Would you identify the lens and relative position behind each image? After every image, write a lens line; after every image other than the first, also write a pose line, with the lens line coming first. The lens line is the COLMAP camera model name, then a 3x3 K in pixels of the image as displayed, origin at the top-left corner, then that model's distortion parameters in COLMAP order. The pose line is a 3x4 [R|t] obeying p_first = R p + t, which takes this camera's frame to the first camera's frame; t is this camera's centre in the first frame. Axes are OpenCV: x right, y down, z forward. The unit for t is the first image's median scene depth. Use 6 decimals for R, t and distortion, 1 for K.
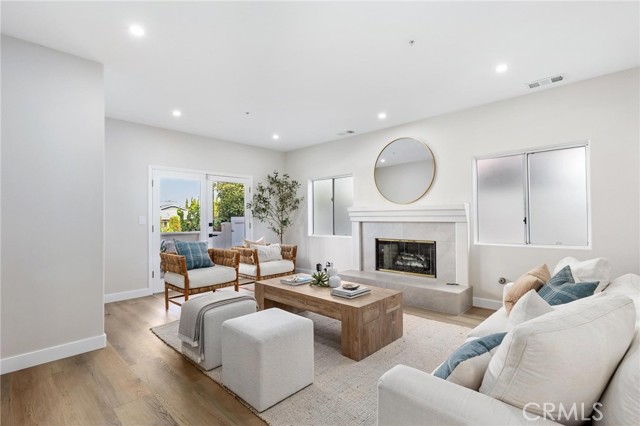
lens RADIAL K [[294.1, 0, 320.0], [0, 294.1, 213.0], [0, 0, 1]] dist [0.000390, -0.000010]
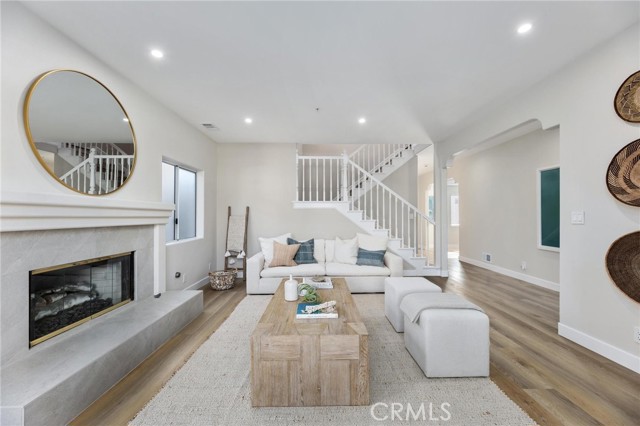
lens RADIAL K [[262.8, 0, 320.0], [0, 262.8, 213.0], [0, 0, 1]] dist [0.010340, -0.000057]
pose [[-0.691757, 0.024525, 0.721714, -0.376406], [0.003215, 0.999518, -0.030884, 0.019860], [-0.722123, -0.019044, -0.691502, 1.016049]]
